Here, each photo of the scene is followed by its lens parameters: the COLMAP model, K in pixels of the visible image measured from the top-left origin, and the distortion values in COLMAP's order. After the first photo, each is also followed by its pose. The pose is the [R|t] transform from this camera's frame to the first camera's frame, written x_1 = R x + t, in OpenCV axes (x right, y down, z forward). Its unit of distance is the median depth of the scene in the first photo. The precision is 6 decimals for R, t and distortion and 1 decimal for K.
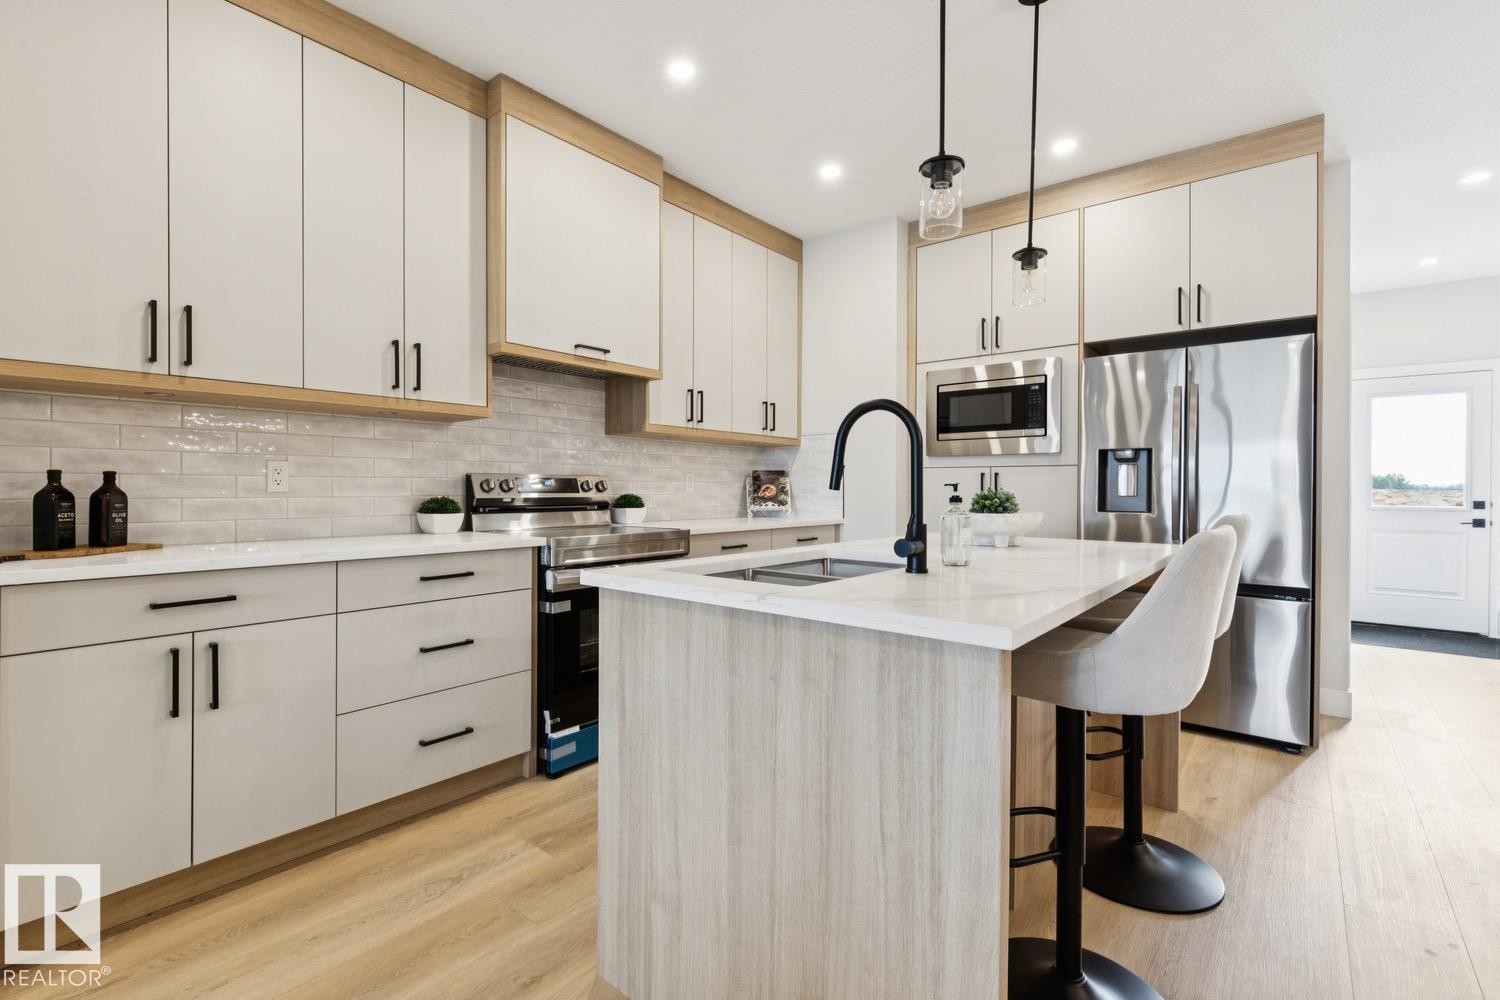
lens RADIAL K [[662.4, 0, 750.0], [0, 662.4, 488.0], [0, 0, 1]] dist [0.005321, -0.000054]
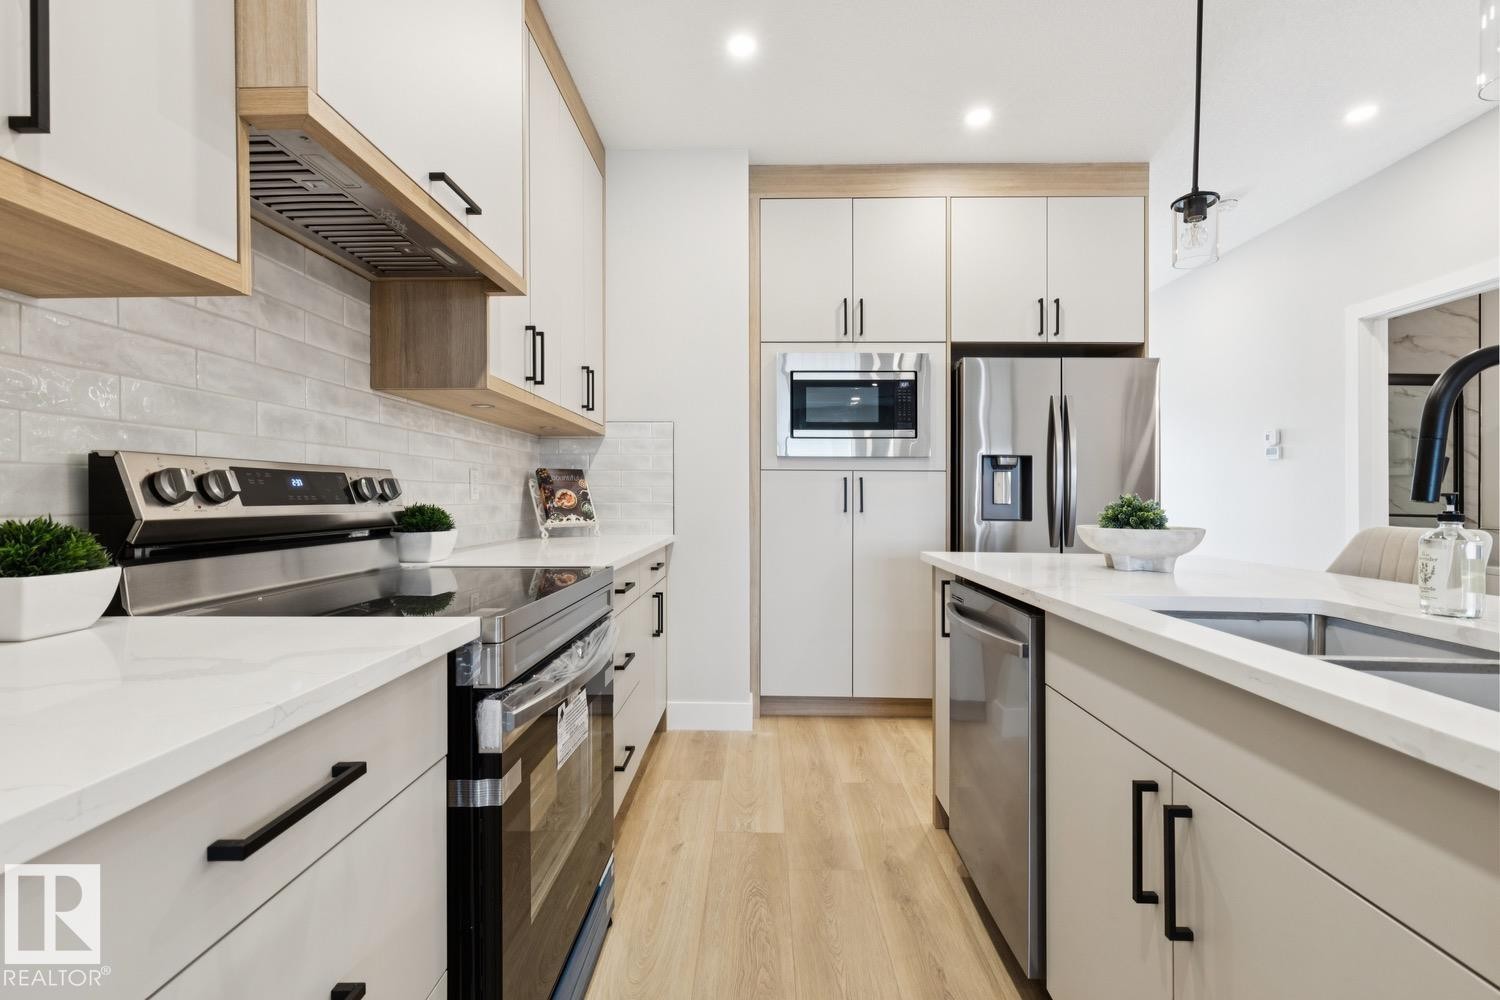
lens RADIAL K [[662.4, 0, 738.1], [0, 662.4, 505.3], [0, 0, 1]] dist [0.005321, -0.000054]
pose [[0.796156, -0.007111, 0.605050, -0.305092], [-0.002635, 0.999881, 0.015219, 0.000300], [-0.605086, -0.013711, 0.796042, 0.424581]]
